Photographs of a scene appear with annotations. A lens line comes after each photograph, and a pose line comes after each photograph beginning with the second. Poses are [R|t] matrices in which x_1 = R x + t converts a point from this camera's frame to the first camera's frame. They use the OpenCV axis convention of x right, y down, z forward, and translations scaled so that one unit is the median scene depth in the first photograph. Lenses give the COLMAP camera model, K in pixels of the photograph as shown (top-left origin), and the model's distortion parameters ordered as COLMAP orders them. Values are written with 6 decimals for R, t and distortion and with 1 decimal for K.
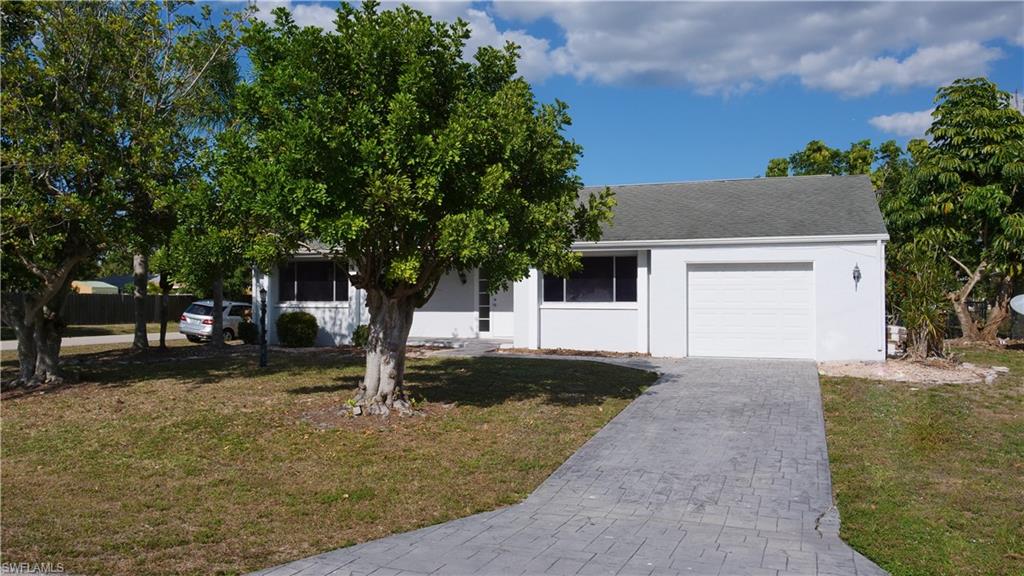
lens RADIAL K [[875.7, 0, 512.0], [0, 875.7, 288.0], [0, 0, 1]] dist [0.054932, 0.002698]
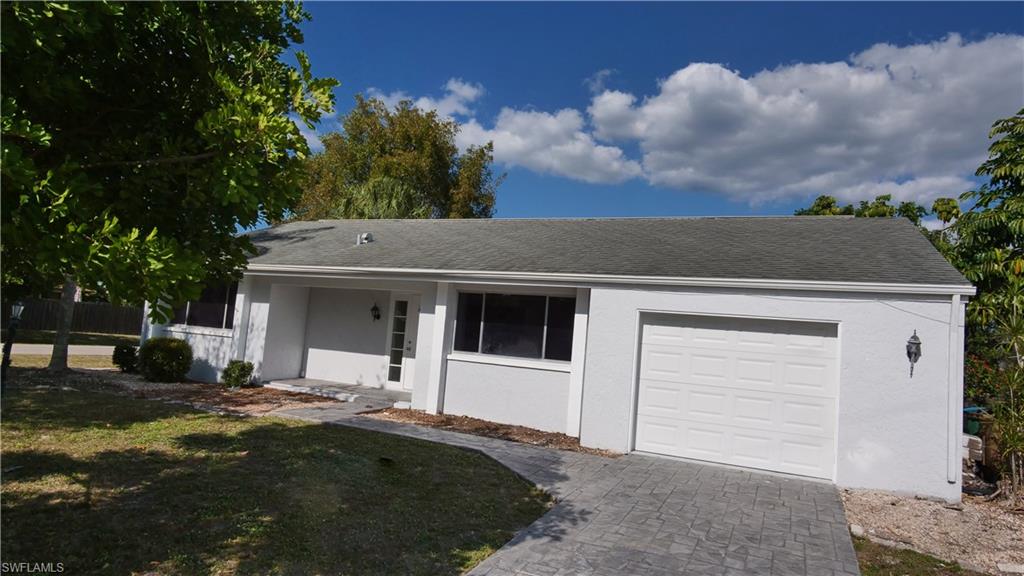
lens RADIAL K [[631.5, 0, 512.0], [0, 631.5, 288.0], [0, 0, 1]] dist [0.001219, -0.000572]
pose [[0.992320, 0.072288, -0.100374, 0.136511], [-0.079110, 0.994696, -0.065734, -0.005931], [0.095089, 0.073170, 0.992776, 0.468431]]
